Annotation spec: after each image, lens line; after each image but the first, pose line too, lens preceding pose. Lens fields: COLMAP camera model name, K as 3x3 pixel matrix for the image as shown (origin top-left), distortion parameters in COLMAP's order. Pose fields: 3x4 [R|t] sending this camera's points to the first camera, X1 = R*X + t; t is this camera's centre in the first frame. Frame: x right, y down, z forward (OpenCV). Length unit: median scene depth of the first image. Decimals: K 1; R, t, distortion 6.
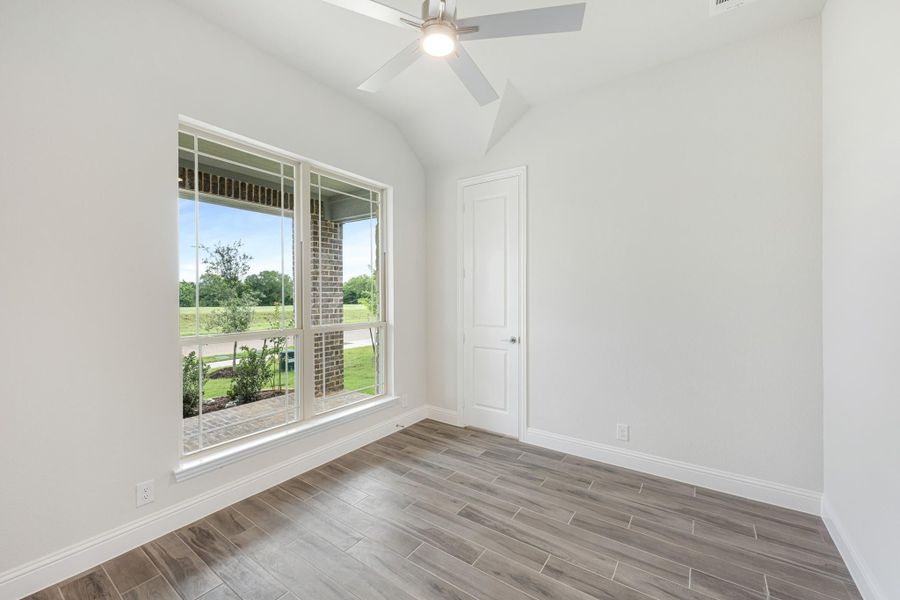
lens RADIAL K [[363.8, 0, 450.1], [0, 363.8, 295.9], [0, 0, 1]] dist [0.000682, -0.000176]
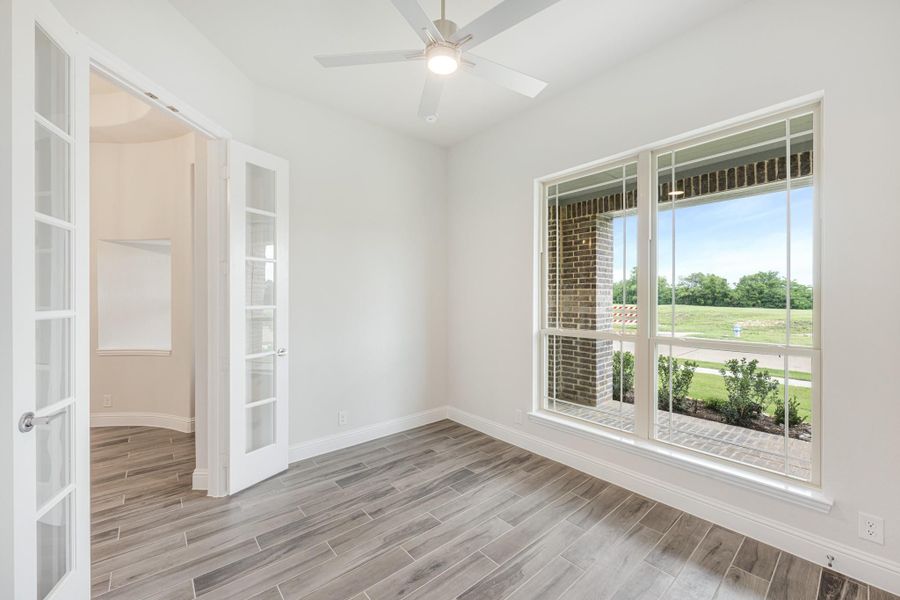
lens RADIAL K [[363.8, 0, 451.1], [0, 363.8, 299.9], [0, 0, 1]] dist [0.000682, -0.000176]
pose [[-0.257431, 0.005829, -0.966279, 0.594360], [-0.000519, 0.999981, 0.006171, -0.006188], [0.966297, 0.002090, -0.257423, 0.776381]]
